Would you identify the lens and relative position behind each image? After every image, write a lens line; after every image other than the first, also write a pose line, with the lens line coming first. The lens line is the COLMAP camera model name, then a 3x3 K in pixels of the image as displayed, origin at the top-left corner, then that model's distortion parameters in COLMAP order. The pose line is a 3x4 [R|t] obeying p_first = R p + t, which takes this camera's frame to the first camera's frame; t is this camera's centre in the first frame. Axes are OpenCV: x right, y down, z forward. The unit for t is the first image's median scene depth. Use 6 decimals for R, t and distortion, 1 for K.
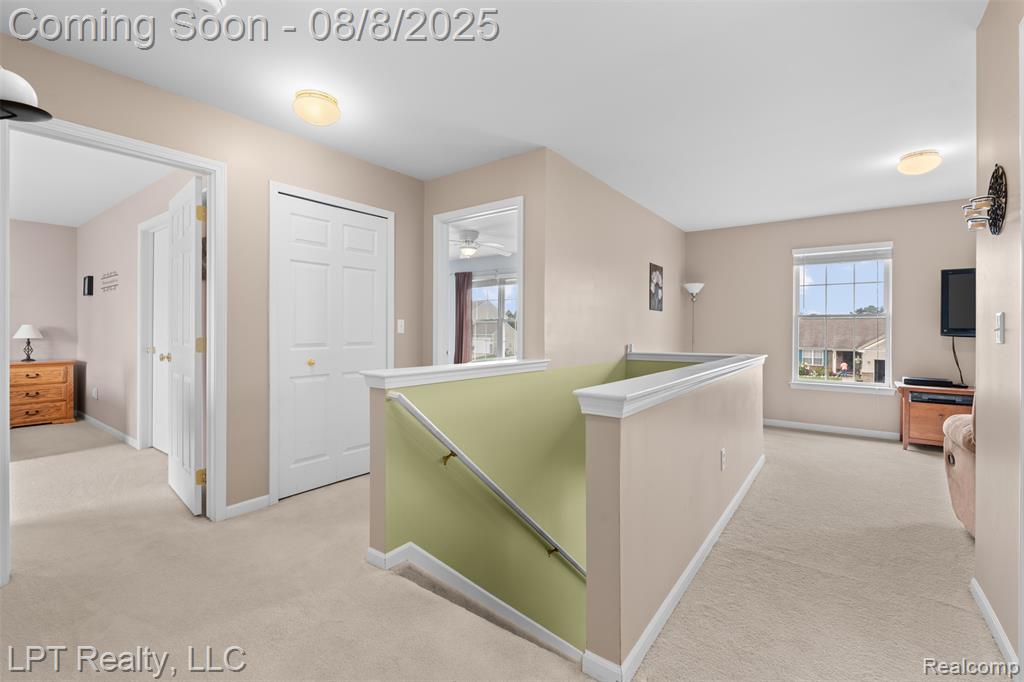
lens RADIAL K [[453.6, 0, 508.9], [0, 453.6, 333.9], [0, 0, 1]] dist [-0.006972, 0.001267]
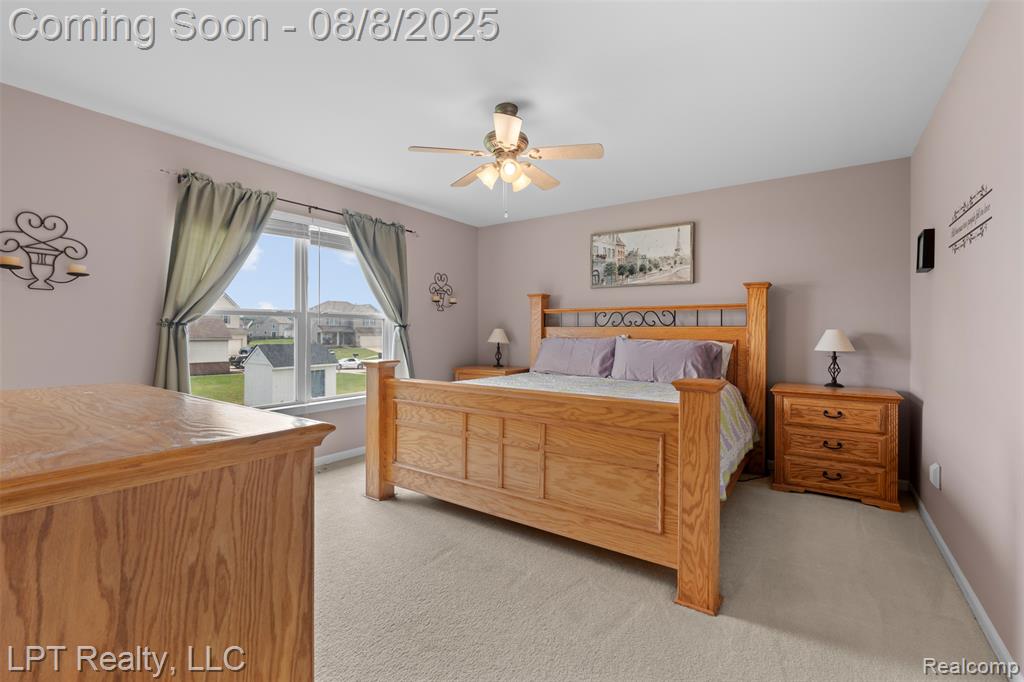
lens RADIAL K [[453.6, 0, 510.5], [0, 453.6, 333.0], [0, 0, 1]] dist [-0.006972, 0.001267]
pose [[0.039677, -0.006159, -0.999194, -0.450043], [-0.010226, 0.999926, -0.006570, -0.006972], [0.999160, 0.010479, 0.039612, 0.521178]]
